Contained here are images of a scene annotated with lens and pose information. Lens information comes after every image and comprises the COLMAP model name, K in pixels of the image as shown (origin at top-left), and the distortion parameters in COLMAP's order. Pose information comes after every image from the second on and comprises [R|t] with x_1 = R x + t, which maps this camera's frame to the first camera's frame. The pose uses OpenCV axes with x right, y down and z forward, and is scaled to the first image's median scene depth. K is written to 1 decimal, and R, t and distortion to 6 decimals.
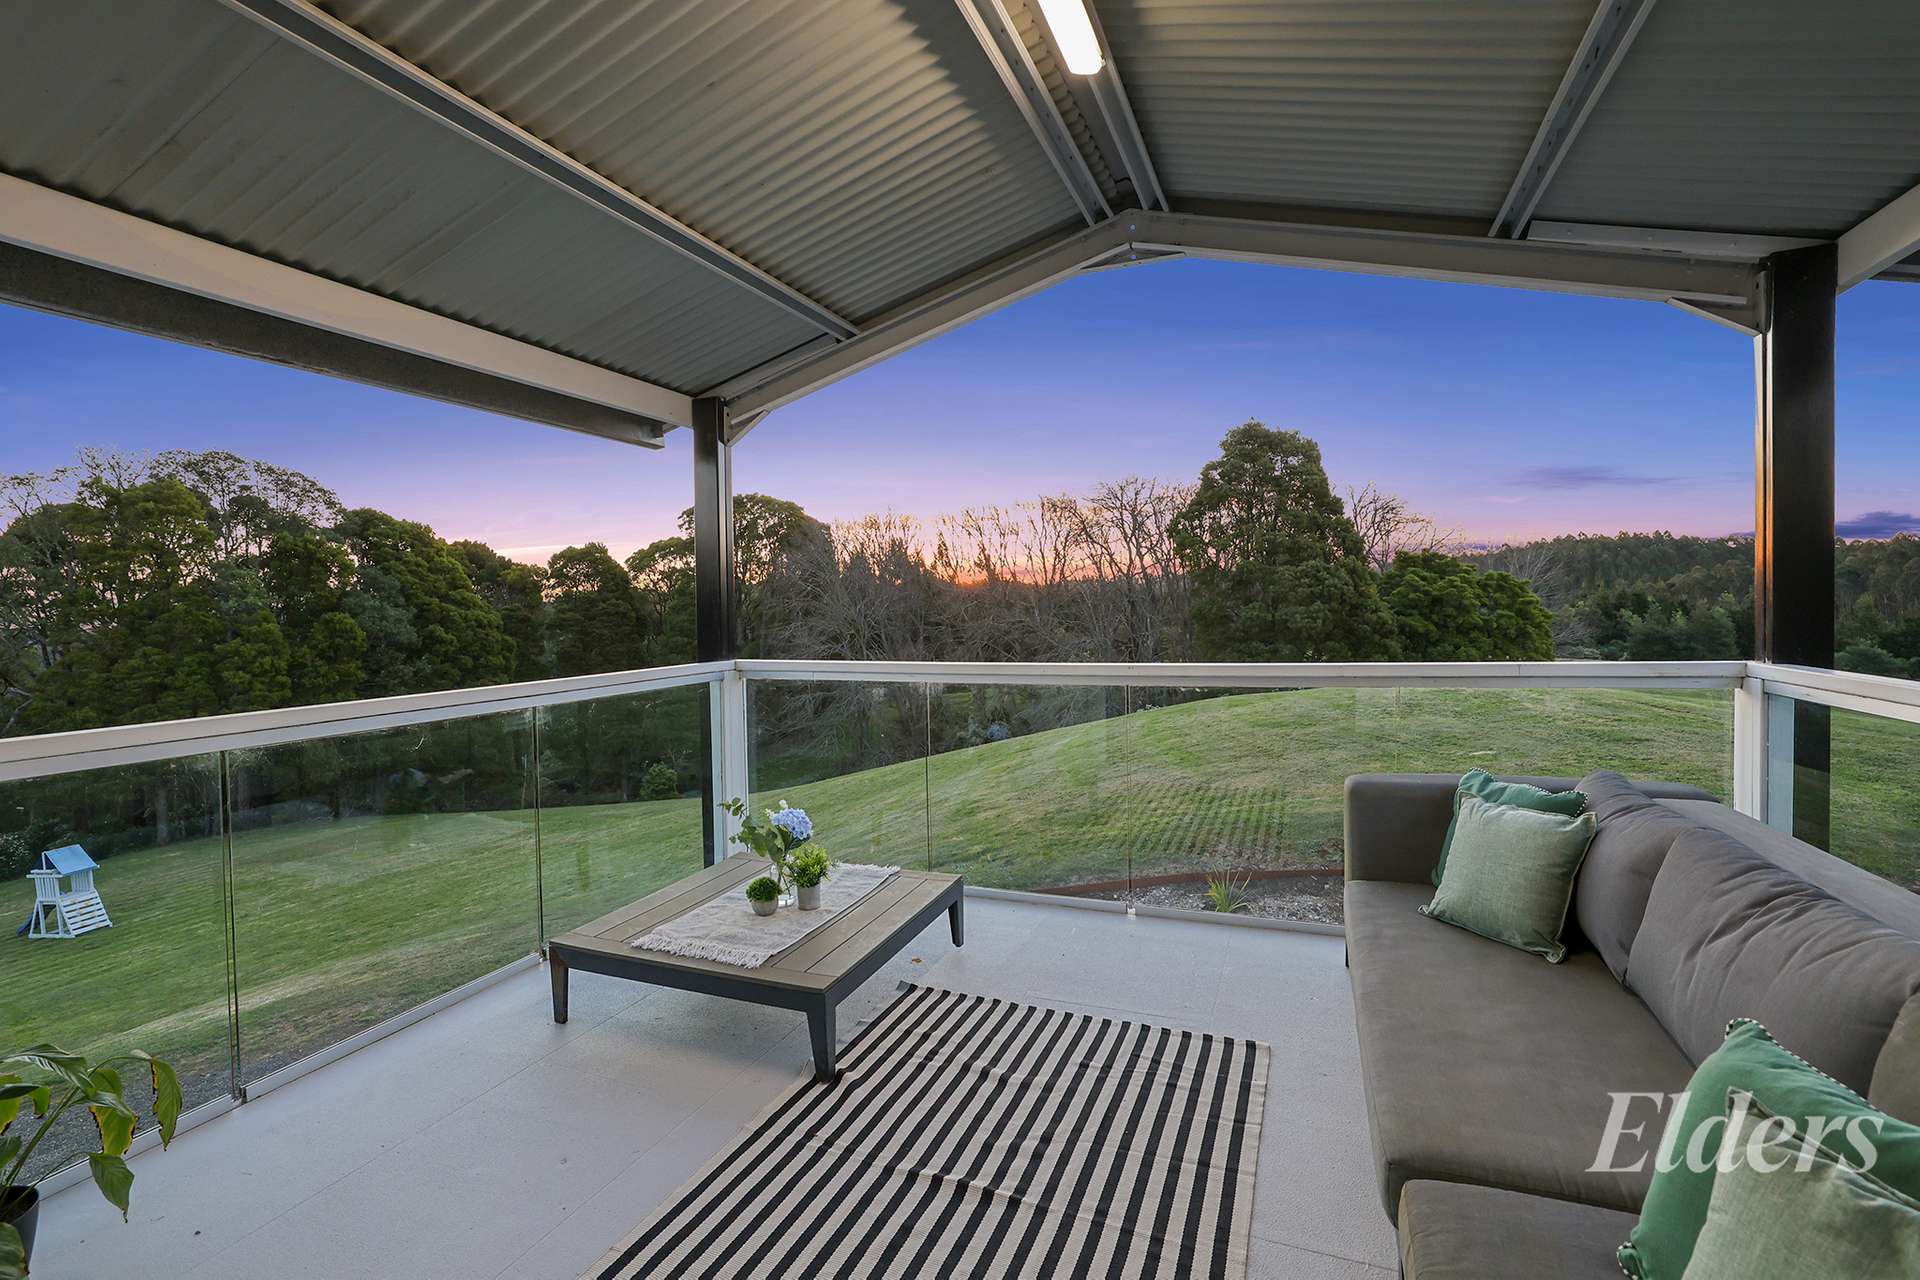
lens RADIAL K [[858.6, 0, 947.9], [0, 858.6, 622.8], [0, 0, 1]] dist [-0.049112, 0.018403]
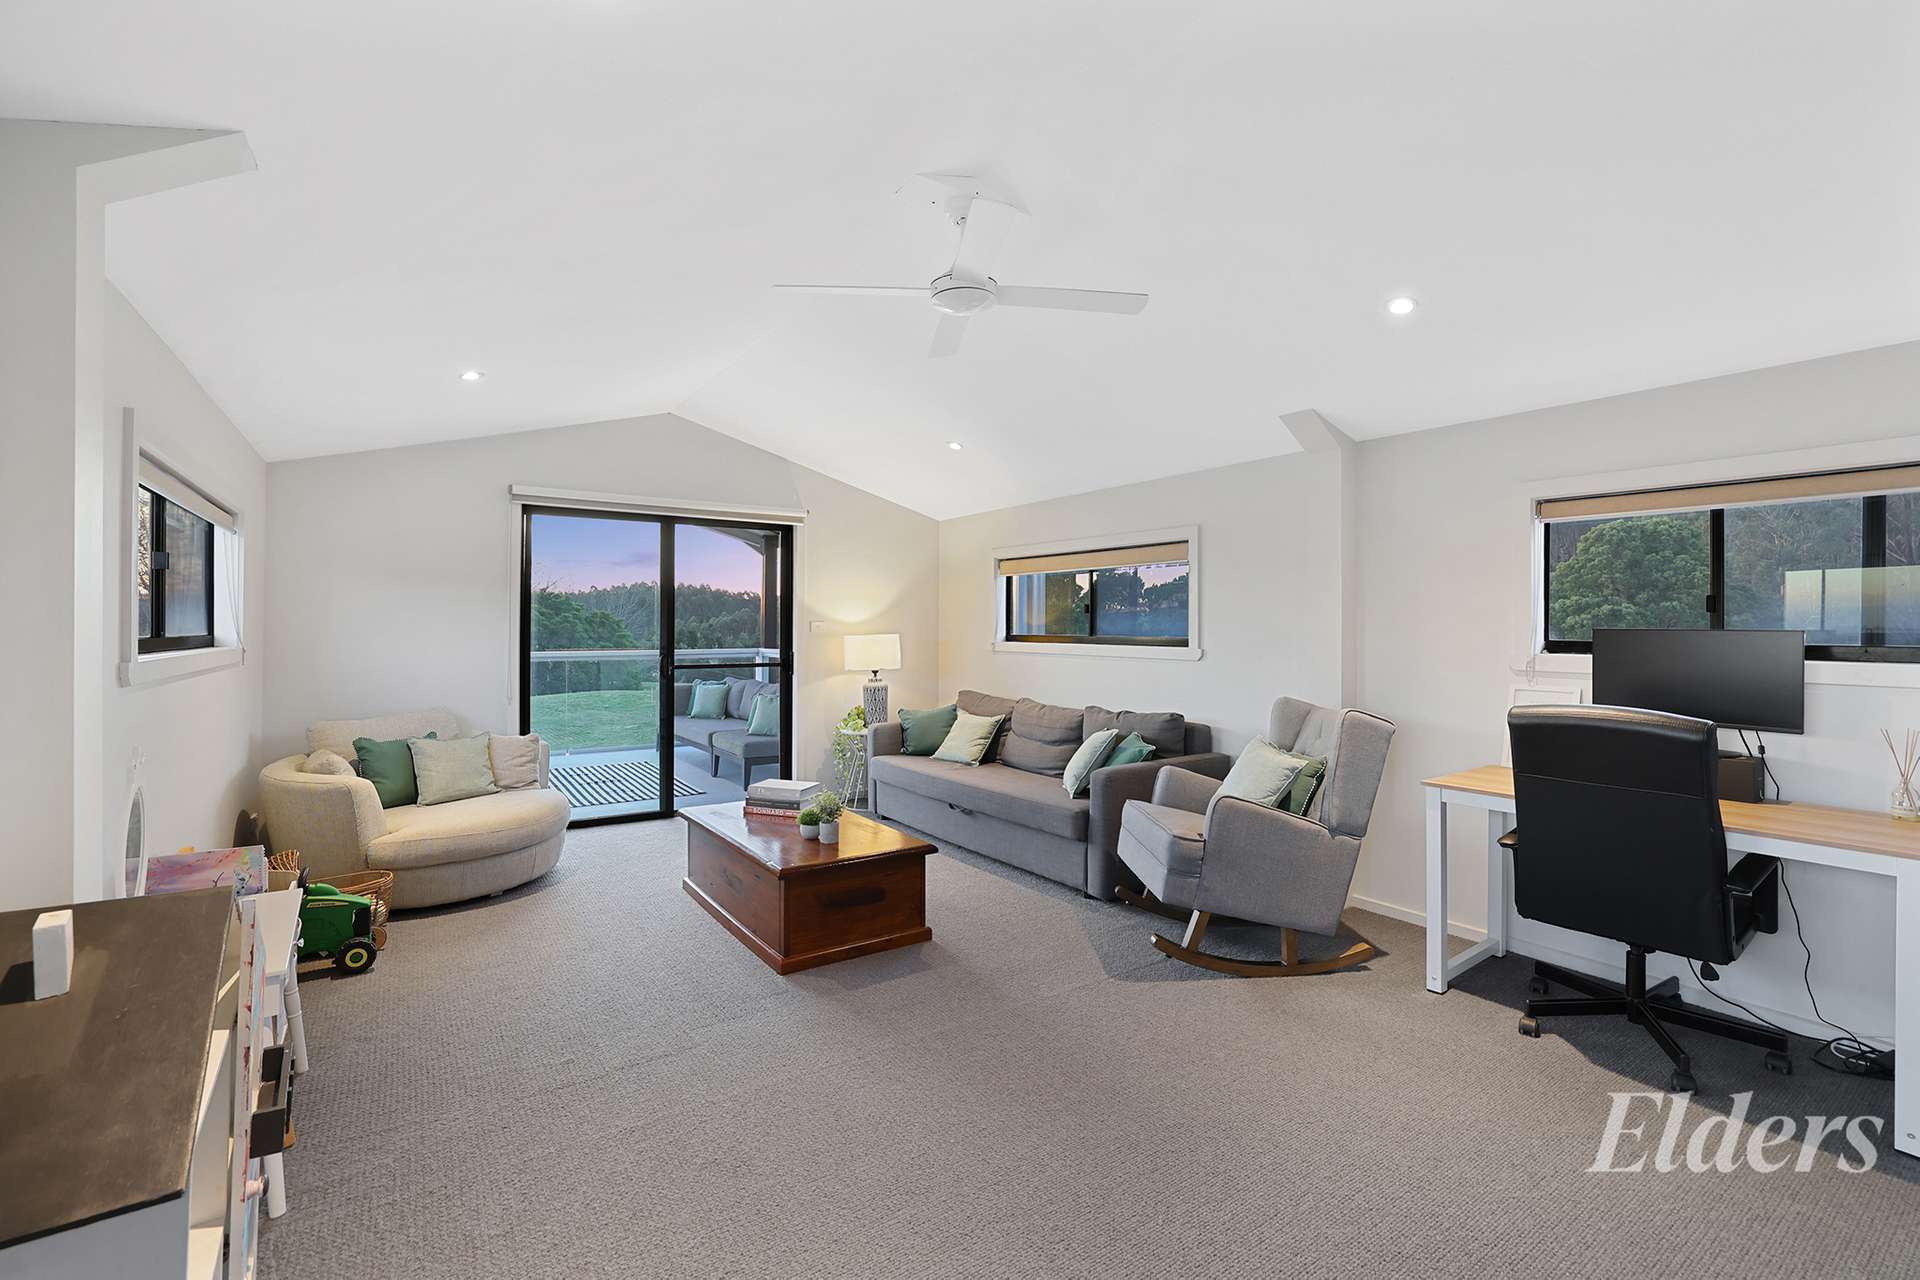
lens RADIAL K [[858.6, 0, 947.9], [0, 858.6, 622.8], [0, 0, 1]] dist [-0.049112, 0.018403]
pose [[0.550103, 0.032119, 0.834479, -0.112138], [0.000367, 0.999251, -0.038704, 0.005634], [-0.835096, 0.021598, 0.549679, -0.114445]]
